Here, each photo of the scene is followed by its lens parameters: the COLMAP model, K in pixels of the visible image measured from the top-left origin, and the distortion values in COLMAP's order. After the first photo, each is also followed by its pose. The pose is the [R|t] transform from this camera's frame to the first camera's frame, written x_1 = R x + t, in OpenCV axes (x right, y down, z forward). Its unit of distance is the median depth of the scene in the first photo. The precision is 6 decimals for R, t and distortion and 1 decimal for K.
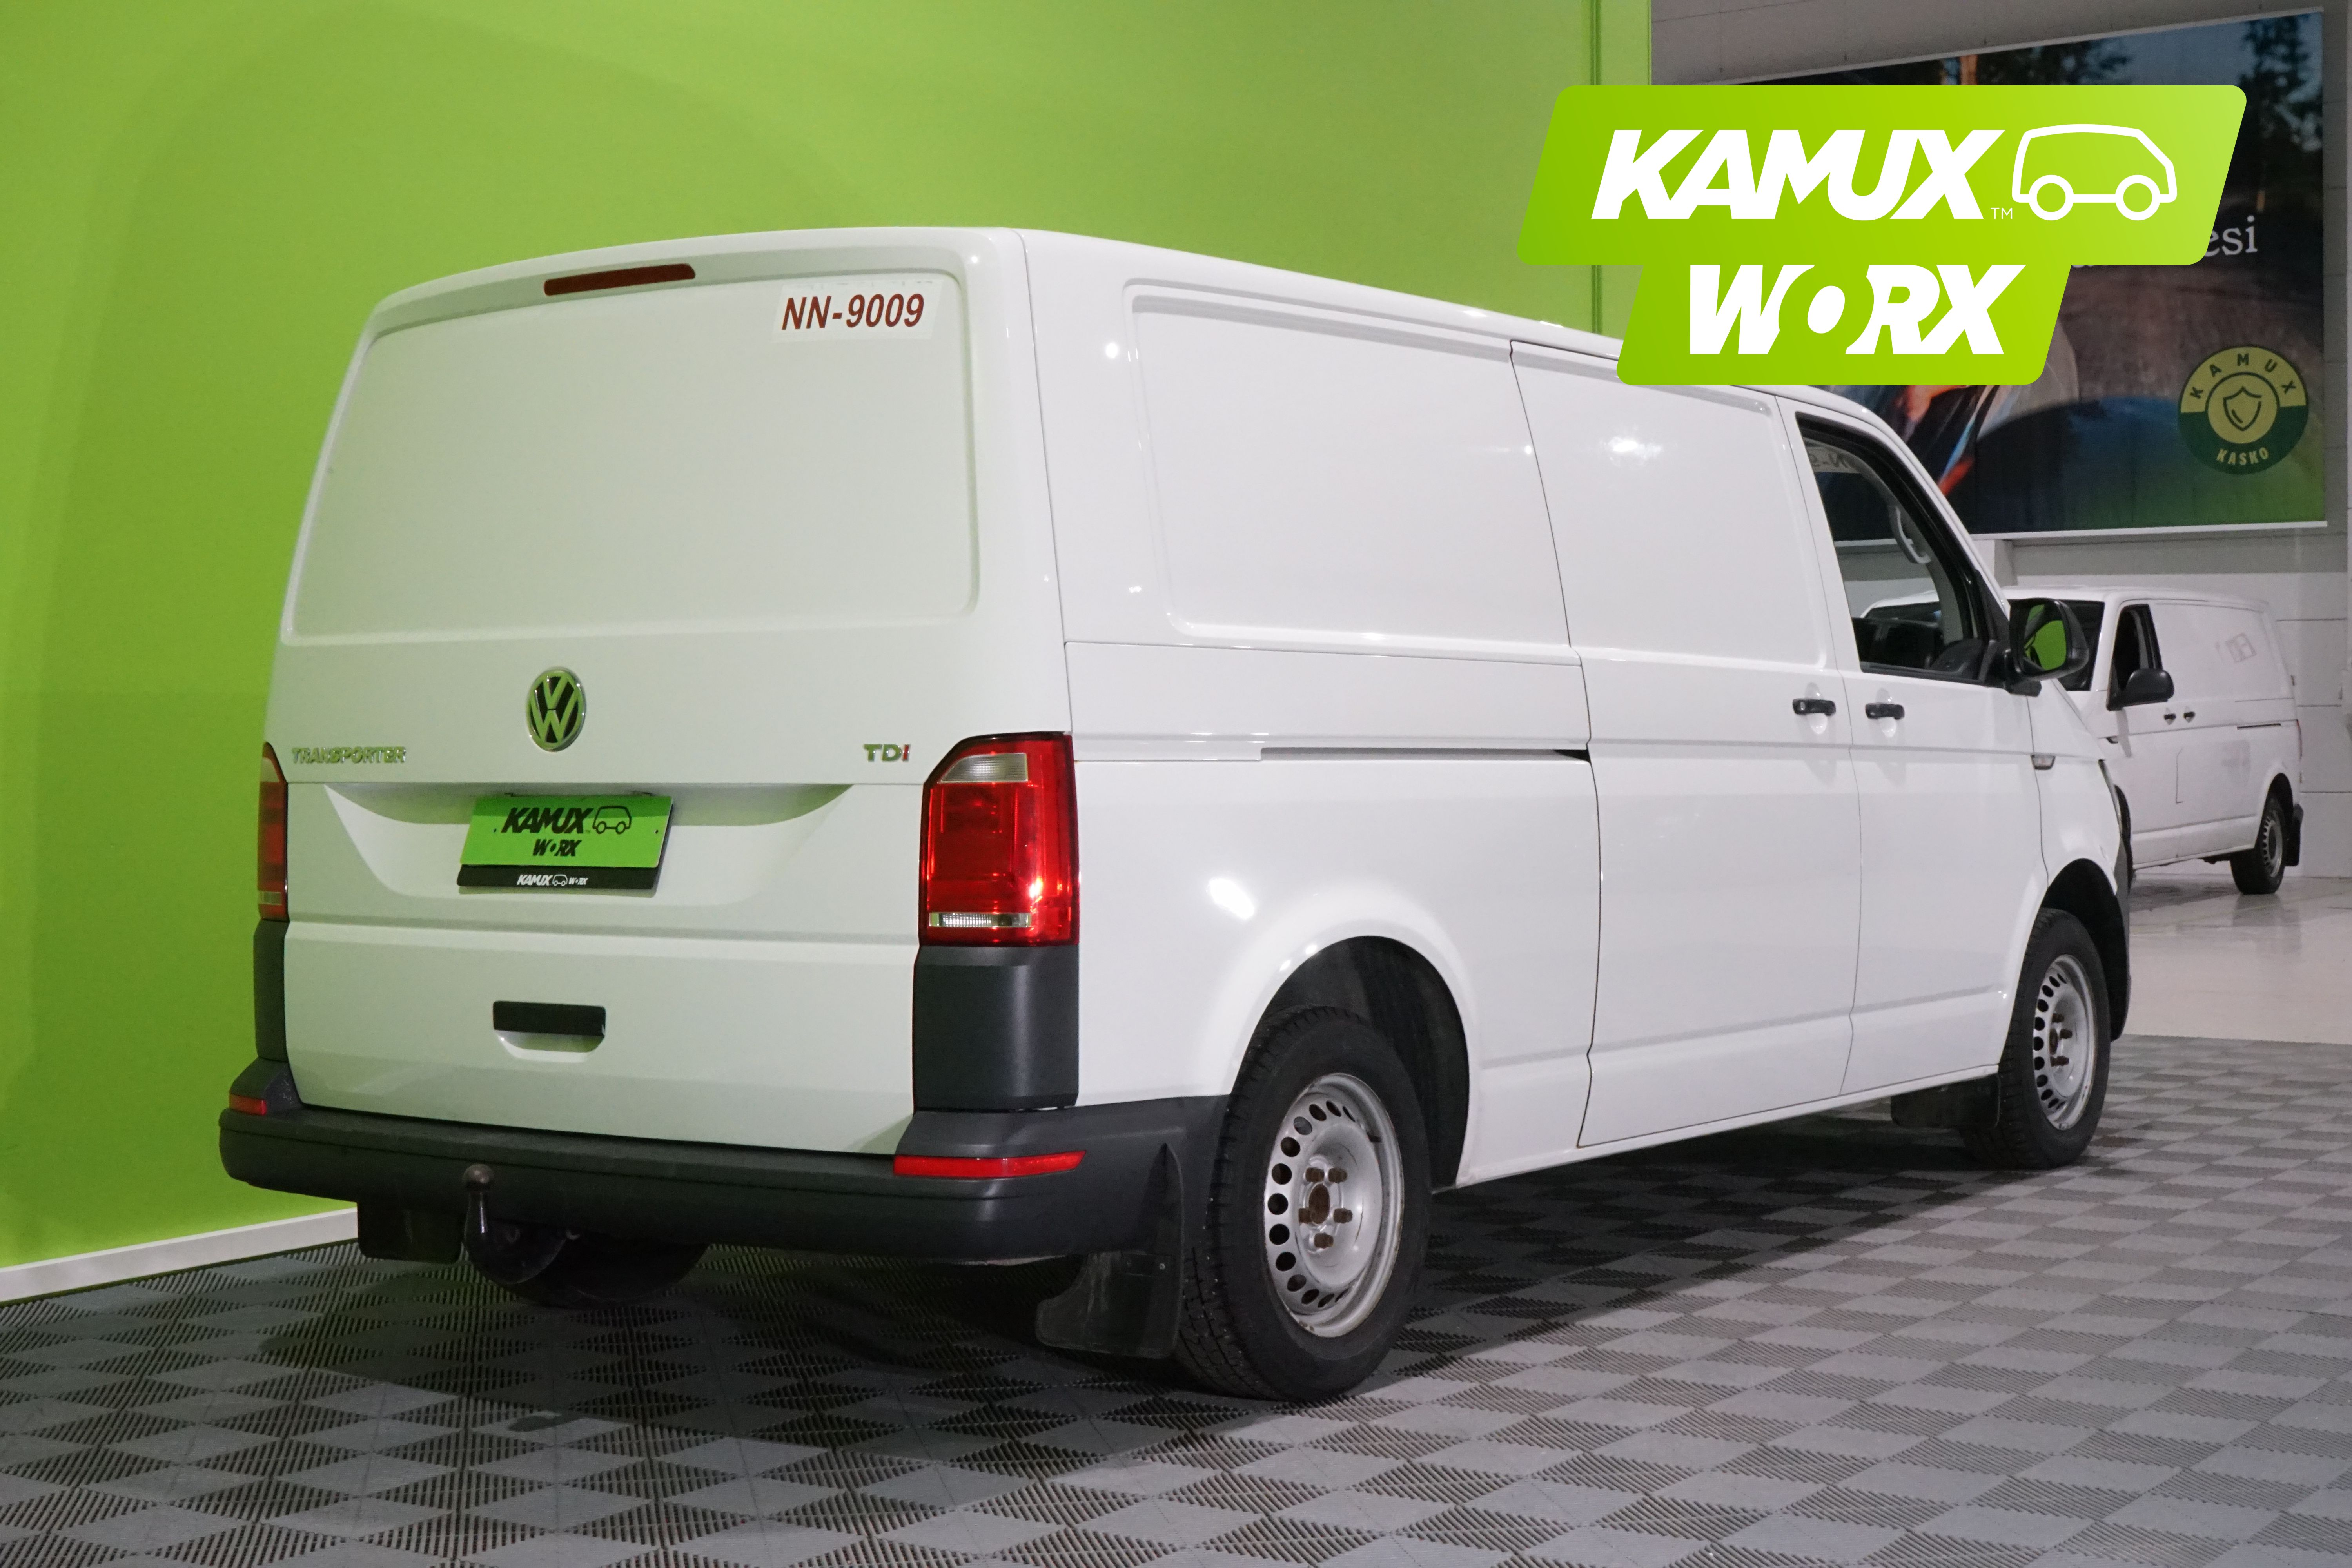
lens RADIAL K [[3478.1, 0, 1176.0], [0, 3478.1, 784.0], [0, 0, 1]] dist [0.005414, -0.006130]
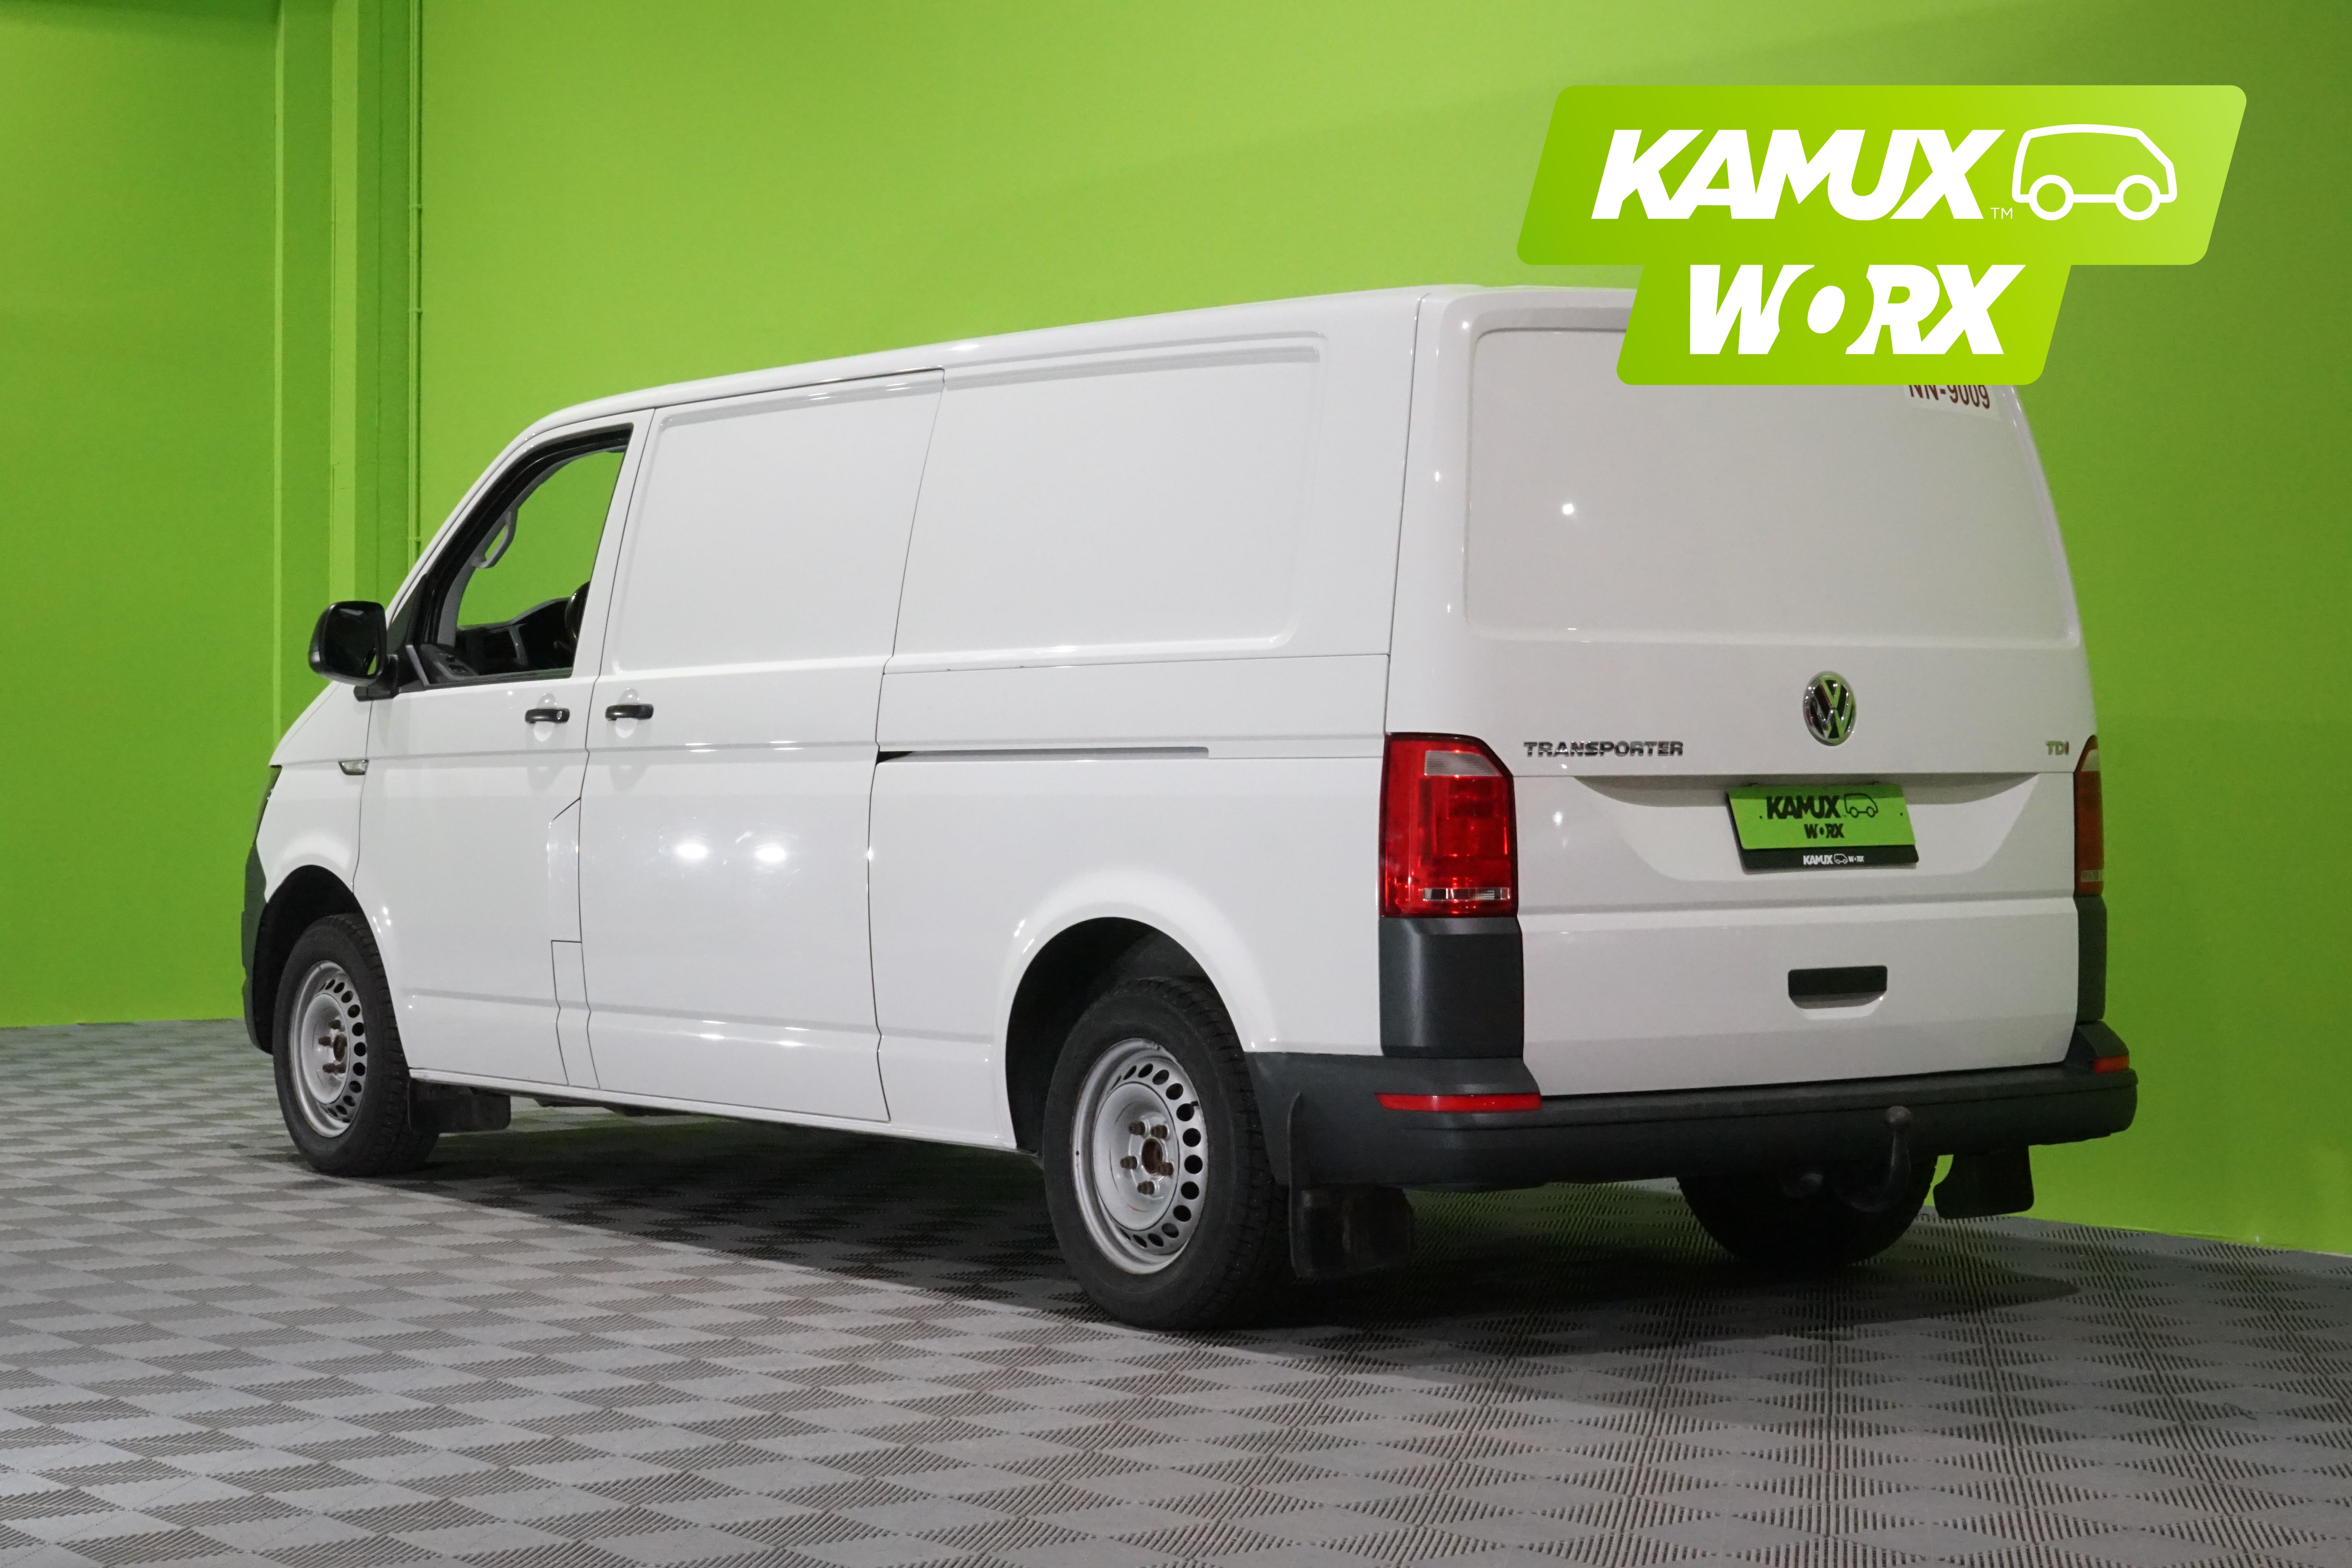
lens RADIAL K [[4239.3, 0, 1176.0], [0, 4239.3, 784.0], [0, 0, 1]] dist [0.009846, 0.031067]
pose [[0.279575, -0.002415, 0.960121, -1.537707], [0.009497, 0.999955, -0.000250, 0.001448], [-0.960077, 0.009188, 0.279585, 0.806788]]
